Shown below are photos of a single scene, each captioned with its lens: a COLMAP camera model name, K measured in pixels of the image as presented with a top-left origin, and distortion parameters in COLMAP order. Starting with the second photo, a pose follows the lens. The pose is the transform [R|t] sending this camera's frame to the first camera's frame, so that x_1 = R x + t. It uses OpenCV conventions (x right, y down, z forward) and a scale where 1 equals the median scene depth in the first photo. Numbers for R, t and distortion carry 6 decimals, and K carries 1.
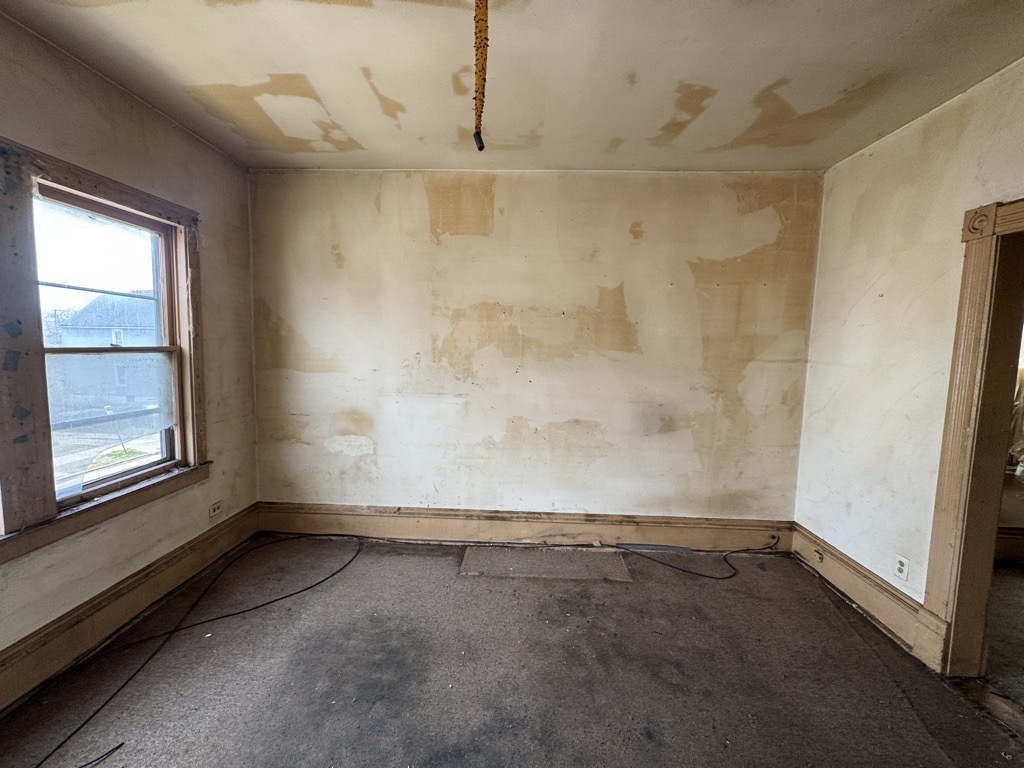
lens RADIAL K [[405.7, 0, 511.3], [0, 405.7, 382.8], [0, 0, 1]] dist [-0.003576, 0.000401]
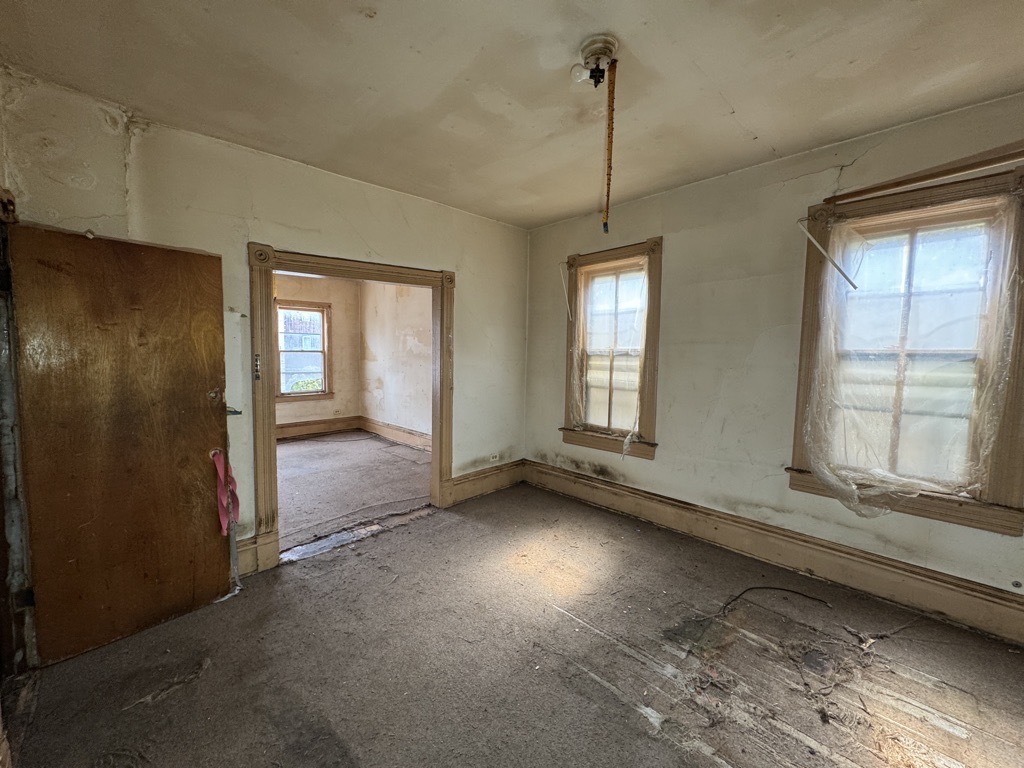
lens RADIAL K [[405.7, 0, 511.6], [0, 405.7, 383.9], [0, 0, 1]] dist [-0.003576, 0.000401]
pose [[0.726119, 0.039310, -0.686445, 1.969275], [-0.057499, 0.998339, -0.003652, 0.075334], [0.685161, 0.042122, 0.727173, -0.163864]]
